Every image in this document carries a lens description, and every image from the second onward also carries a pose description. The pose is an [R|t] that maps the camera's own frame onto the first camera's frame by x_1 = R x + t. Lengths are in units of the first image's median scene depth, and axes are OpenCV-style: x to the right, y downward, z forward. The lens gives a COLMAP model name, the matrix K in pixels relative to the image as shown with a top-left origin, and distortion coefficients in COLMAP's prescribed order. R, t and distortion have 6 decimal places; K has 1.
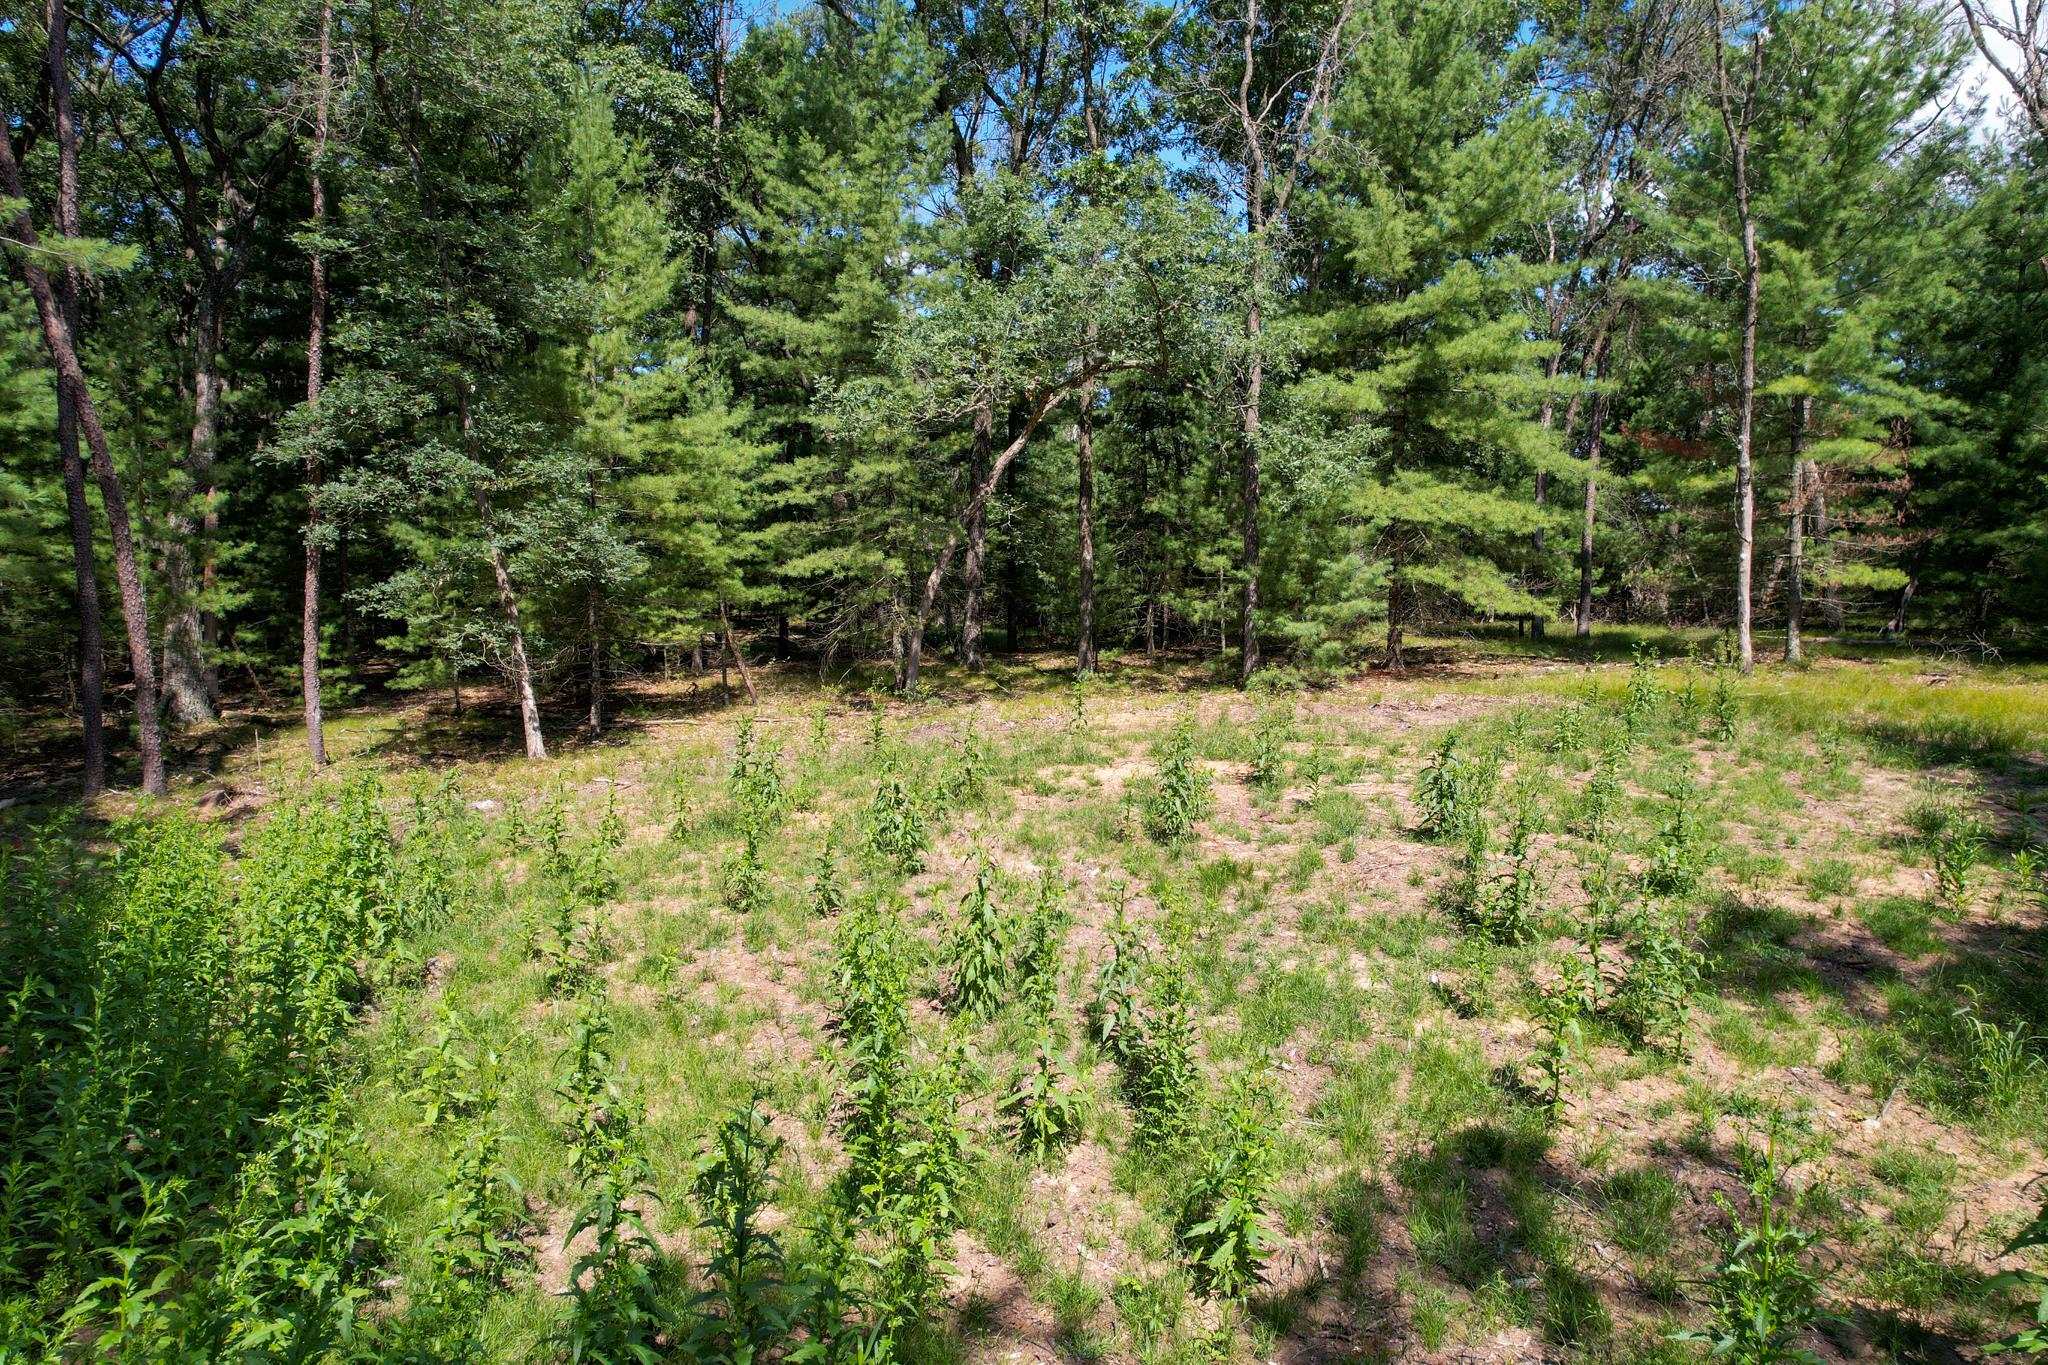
lens RADIAL K [[1306.0, 0, 1024.3], [0, 1306.0, 693.7], [0, 0, 1]] dist [-0.085211, 0.069569]
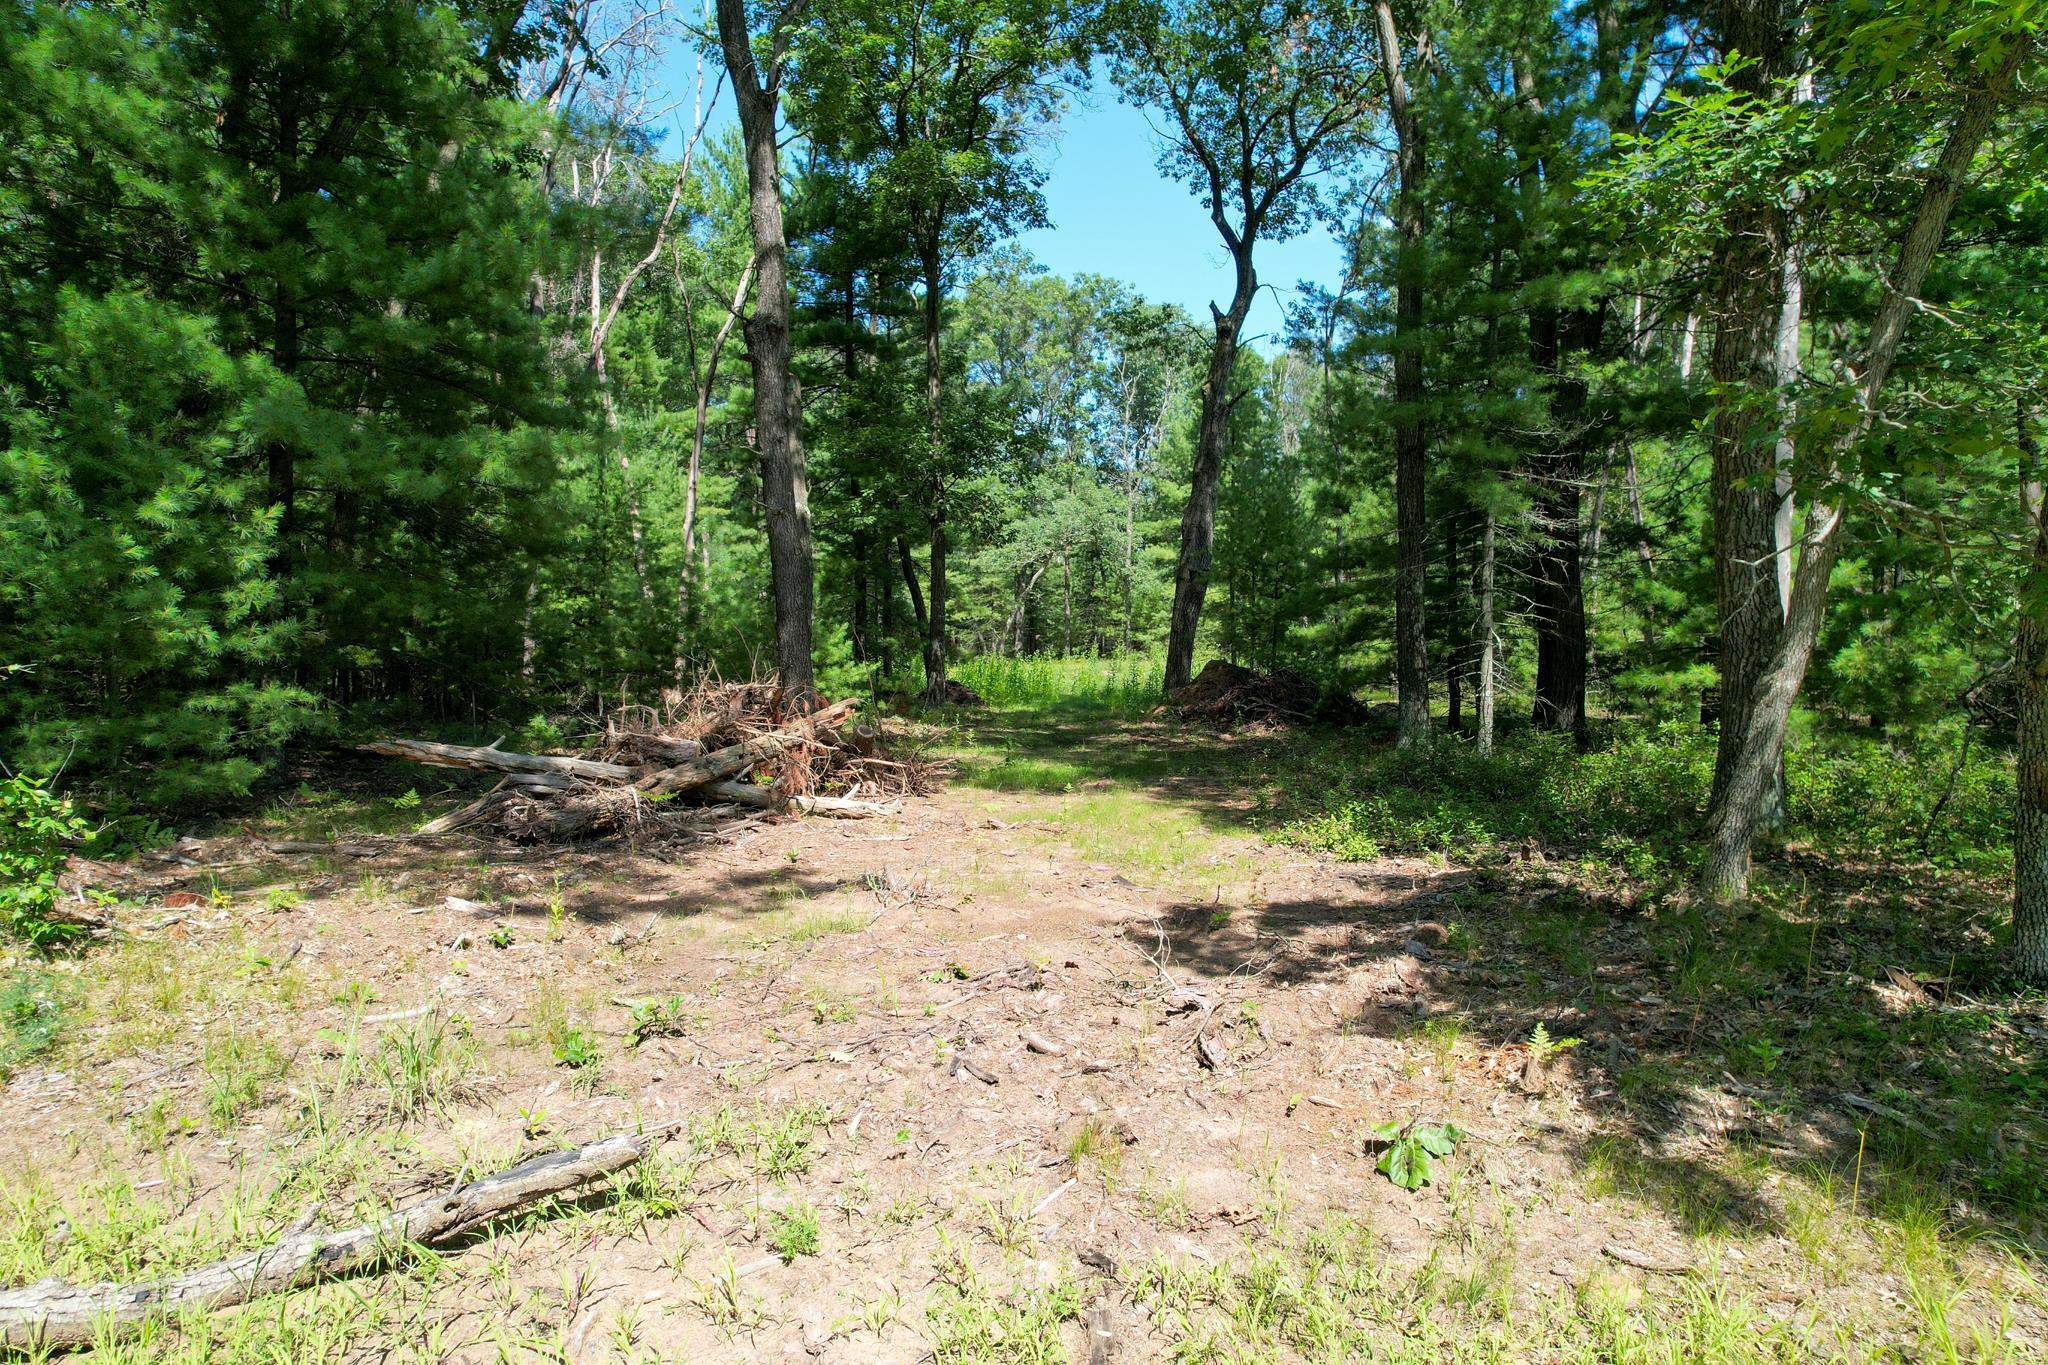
lens RADIAL K [[1296.4, 0, 1028.3], [0, 1296.4, 686.1], [0, 0, 1]] dist [-0.045499, -0.000148]
pose [[0.999785, 0.000985, 0.020730, -0.090597], [0.000442, 0.997635, -0.068736, 0.235629], [-0.020748, 0.068731, 0.997419, -1.692807]]
